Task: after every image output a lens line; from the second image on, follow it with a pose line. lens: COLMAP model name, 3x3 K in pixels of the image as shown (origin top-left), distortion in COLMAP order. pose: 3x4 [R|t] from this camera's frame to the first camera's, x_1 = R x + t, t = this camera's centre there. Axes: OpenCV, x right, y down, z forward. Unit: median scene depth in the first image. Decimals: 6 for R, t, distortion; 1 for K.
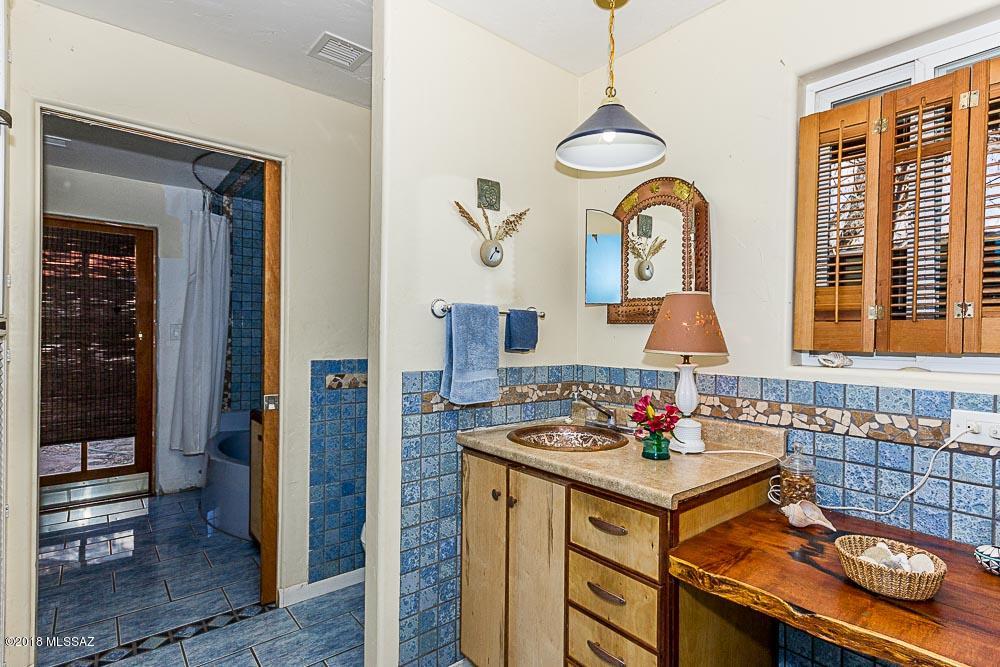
lens RADIAL K [[473.8, 0, 500.1], [0, 473.8, 334.8], [0, 0, 1]] dist [-0.000251, -0.000079]
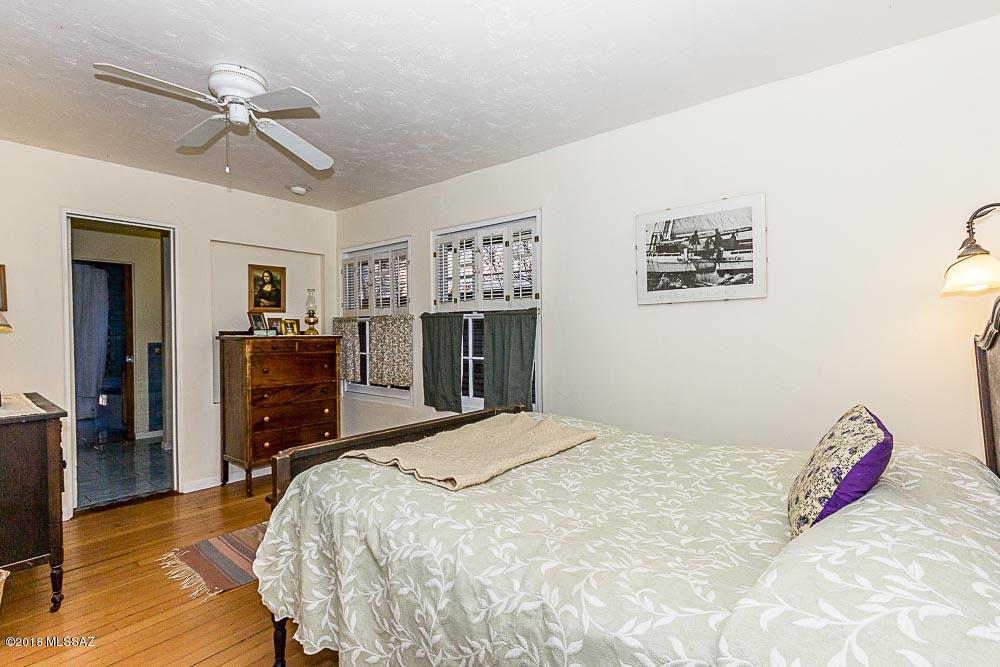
lens RADIAL K [[473.8, 0, 498.9], [0, 473.8, 333.1], [0, 0, 1]] dist [-0.000251, -0.000079]
pose [[0.983753, -0.021120, 0.178282, 0.956625], [0.020619, 0.999777, 0.004668, 0.029045], [-0.178341, -0.000916, 0.983968, -1.748170]]
